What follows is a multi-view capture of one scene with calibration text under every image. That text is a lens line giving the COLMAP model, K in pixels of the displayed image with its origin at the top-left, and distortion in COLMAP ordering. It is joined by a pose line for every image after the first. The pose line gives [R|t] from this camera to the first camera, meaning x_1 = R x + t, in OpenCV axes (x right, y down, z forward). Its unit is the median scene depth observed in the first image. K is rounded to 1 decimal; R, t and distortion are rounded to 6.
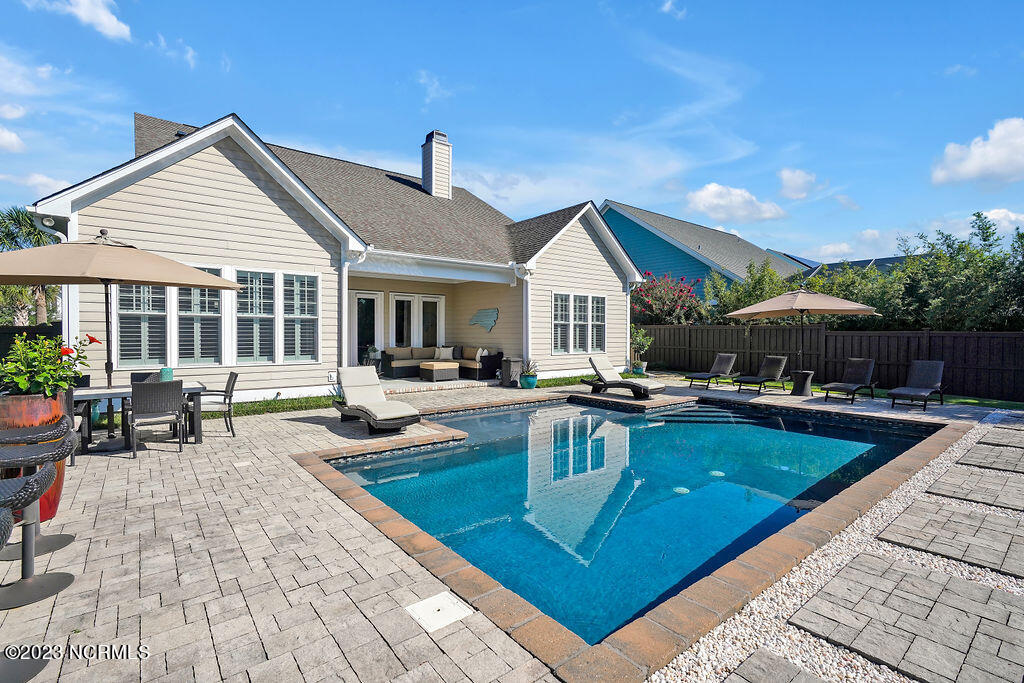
lens RADIAL K [[475.8, 0, 514.8], [0, 475.8, 340.8], [0, 0, 1]] dist [0.000281, 0.000359]
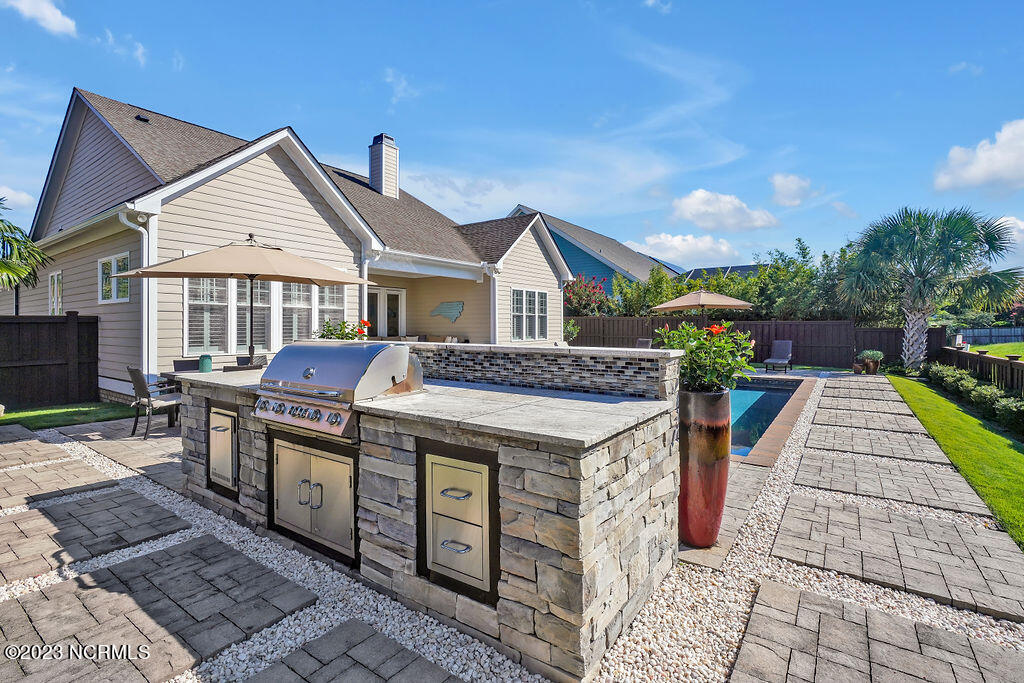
lens RADIAL K [[471.2, 0, 507.0], [0, 471.2, 335.3], [0, 0, 1]] dist [0.000612, 0.000013]
pose [[0.965052, -0.007876, 0.261941, -0.379109], [0.006136, 0.999953, 0.007462, 0.010164], [-0.261988, -0.005594, 0.965055, -0.206387]]
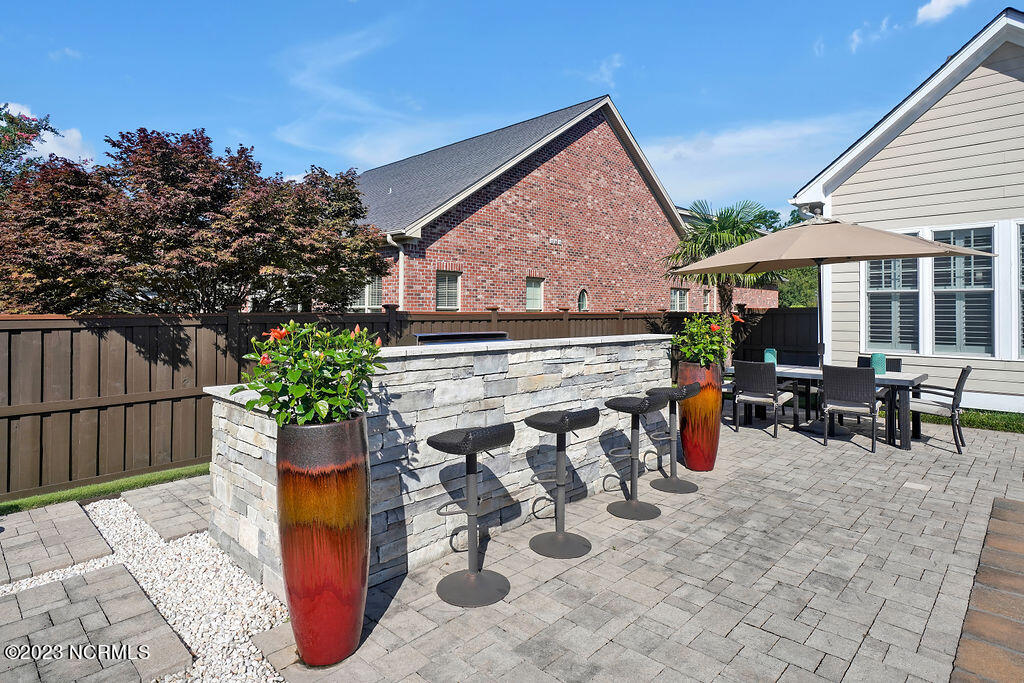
lens RADIAL K [[558.2, 0, 516.3], [0, 558.2, 306.6], [0, 0, 1]] dist [0.023628, -0.000990]
pose [[0.136223, -0.010840, -0.990619, 0.152089], [-0.017828, 0.999751, -0.013392, -0.002387], [0.990518, 0.019485, 0.135996, 0.152755]]
